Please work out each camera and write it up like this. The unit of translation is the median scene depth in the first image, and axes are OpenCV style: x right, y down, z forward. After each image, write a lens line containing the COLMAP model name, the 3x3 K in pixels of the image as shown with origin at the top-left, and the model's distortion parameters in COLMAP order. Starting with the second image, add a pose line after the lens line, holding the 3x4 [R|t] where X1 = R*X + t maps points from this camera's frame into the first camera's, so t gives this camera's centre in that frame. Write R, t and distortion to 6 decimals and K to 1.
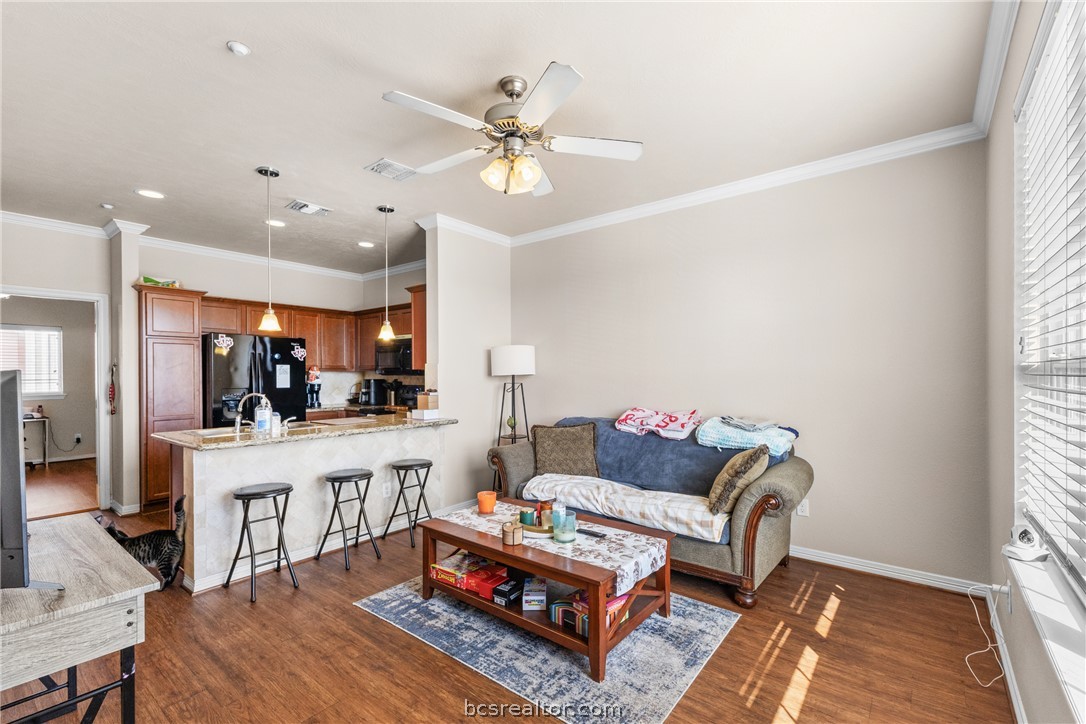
lens RADIAL K [[472.3, 0, 543.4], [0, 472.3, 372.4], [0, 0, 1]] dist [0.000023, 0.000039]
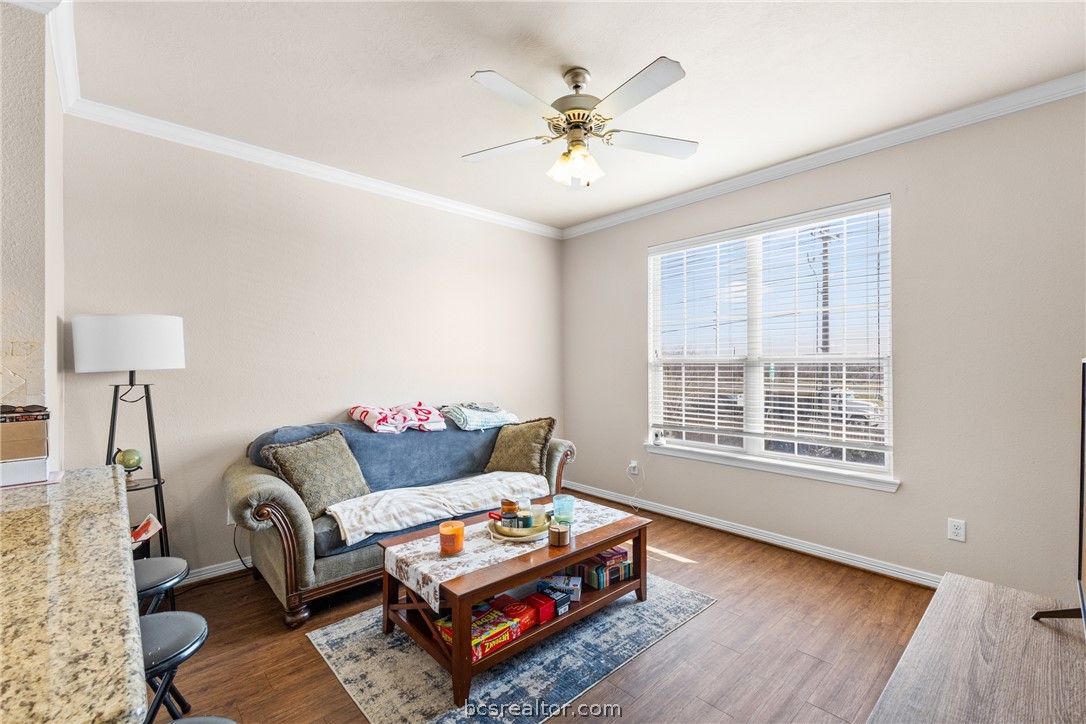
lens RADIAL K [[473.1, 0, 543.0], [0, 473.1, 362.0], [0, 0, 1]] dist [0.000599, 0.000140]
pose [[0.150095, 0.009826, 0.988623, -0.909034], [0.003108, 0.999941, -0.010410, 0.005643], [-0.988667, 0.004635, 0.150056, 0.797999]]
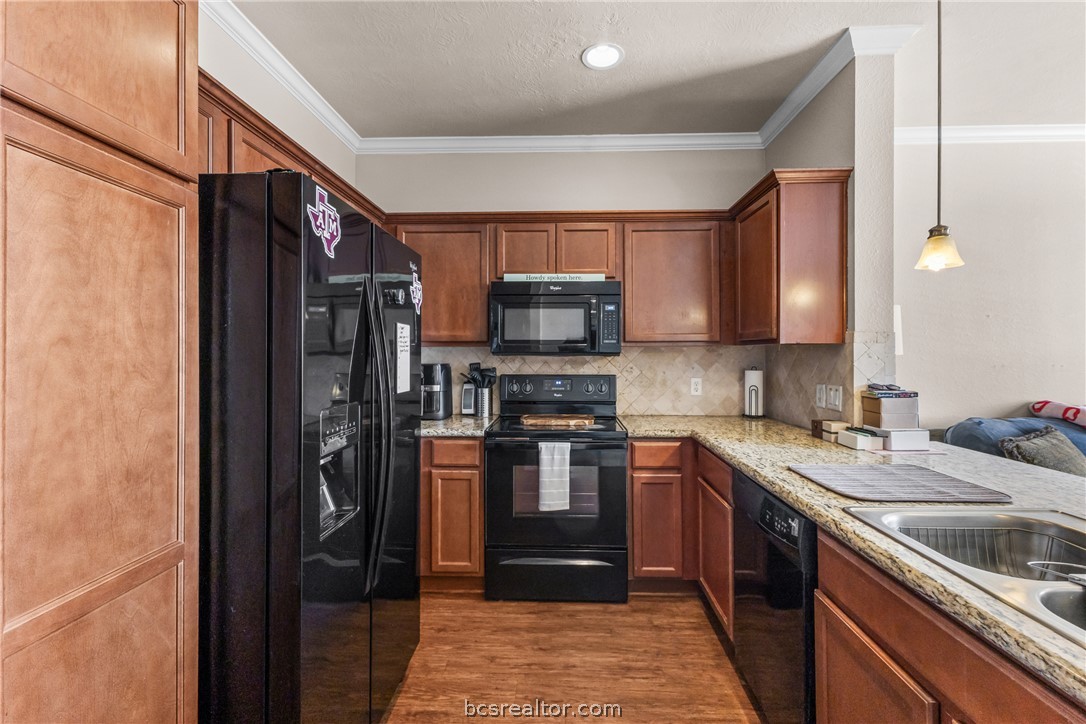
lens RADIAL K [[473.1, 0, 543.0], [0, 473.1, 362.0], [0, 0, 1]] dist [0.000599, 0.000140]
pose [[0.804536, -0.006563, 0.593867, -1.256251], [-0.004872, 0.999832, 0.017649, 0.008170], [-0.593884, -0.017093, 0.804369, 1.256727]]
